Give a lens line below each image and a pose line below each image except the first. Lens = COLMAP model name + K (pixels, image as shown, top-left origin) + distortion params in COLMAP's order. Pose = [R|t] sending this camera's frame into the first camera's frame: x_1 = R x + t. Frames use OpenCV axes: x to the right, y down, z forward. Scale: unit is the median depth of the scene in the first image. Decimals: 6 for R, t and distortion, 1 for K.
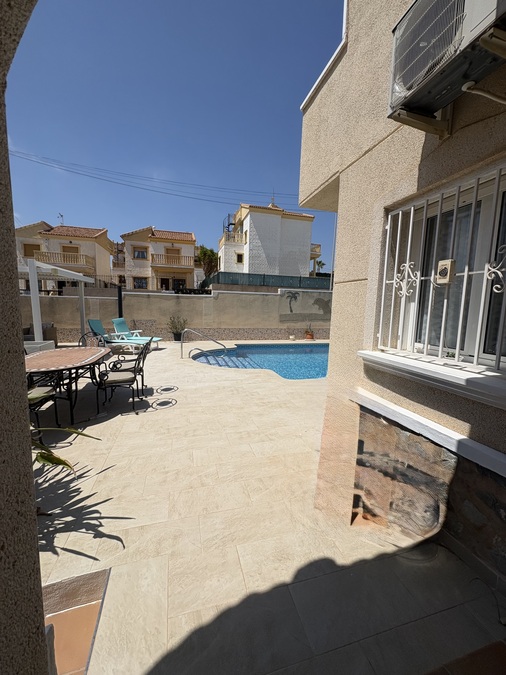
lens RADIAL K [[265.9, 0, 254.6], [0, 265.9, 340.5], [0, 0, 1]] dist [0.000478, 0.000069]
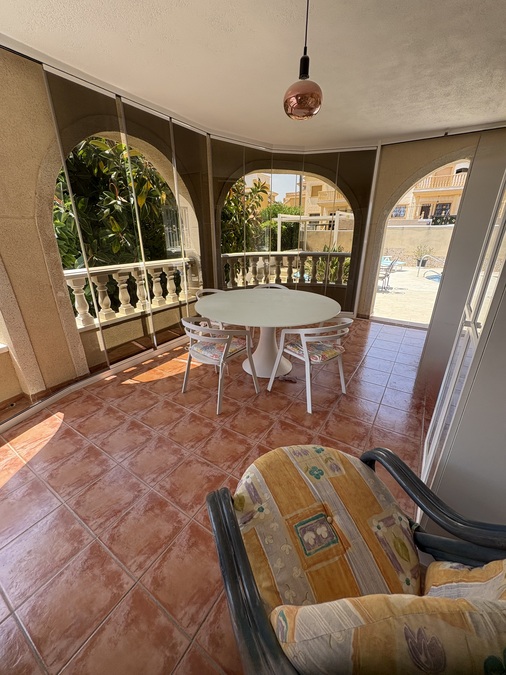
lens RADIAL K [[265.9, 0, 254.3], [0, 265.9, 336.8], [0, 0, 1]] dist [0.000478, 0.000069]
pose [[0.657046, 0.253774, -0.709852, 0.152992], [-0.081338, 0.960003, 0.267916, 0.042635], [0.749449, -0.118296, 0.651407, -0.383455]]
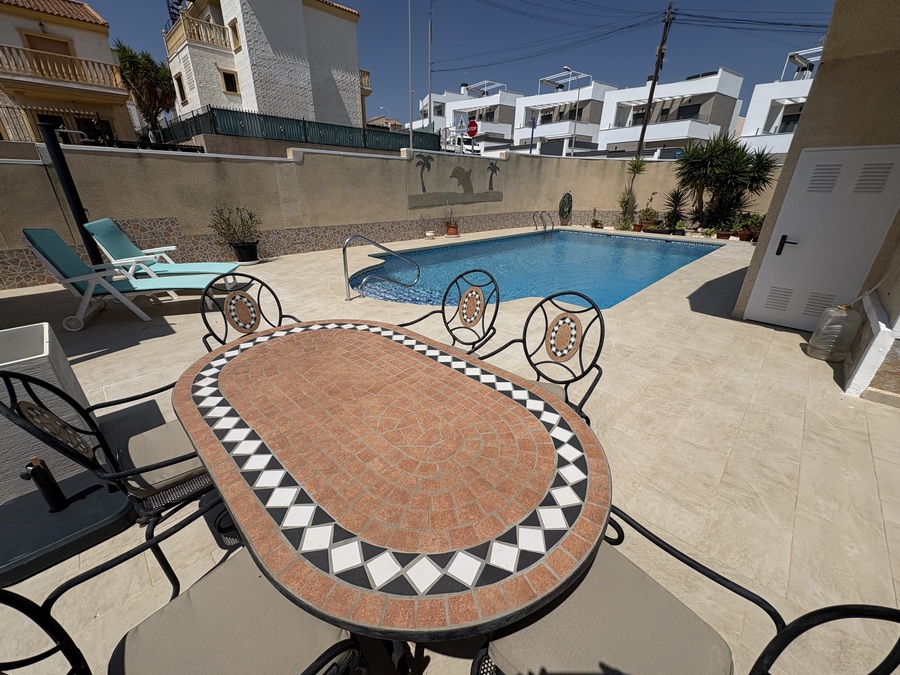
lens RADIAL K [[354.6, 0, 448.0], [0, 354.6, 338.6], [0, 0, 1]] dist [0.000478, 0.000069]
pose [[0.867606, -0.210239, 0.450621, -0.272798], [0.071791, 0.949688, 0.304859, -0.031612], [-0.492043, -0.232147, 0.839048, 0.228782]]
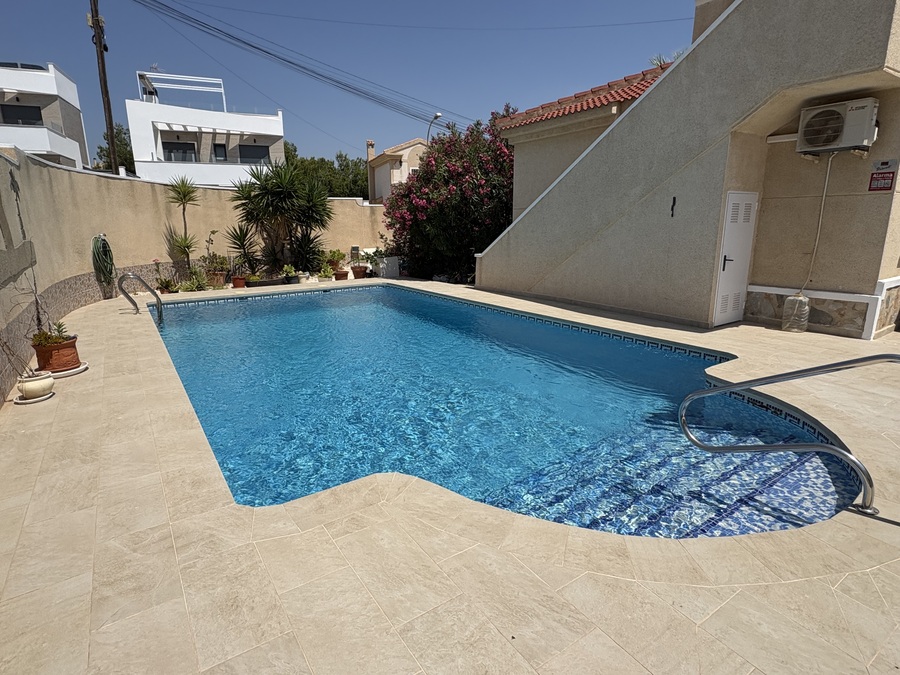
lens RADIAL K [[503.3, 0, 447.2], [0, 503.3, 340.9], [0, 0, 1]] dist [-0.002014, -0.000602]
pose [[-0.312657, -0.239201, 0.919254, -0.297083], [0.119911, 0.950091, 0.288009, -0.115822], [-0.942267, 0.200276, -0.268370, 0.879613]]
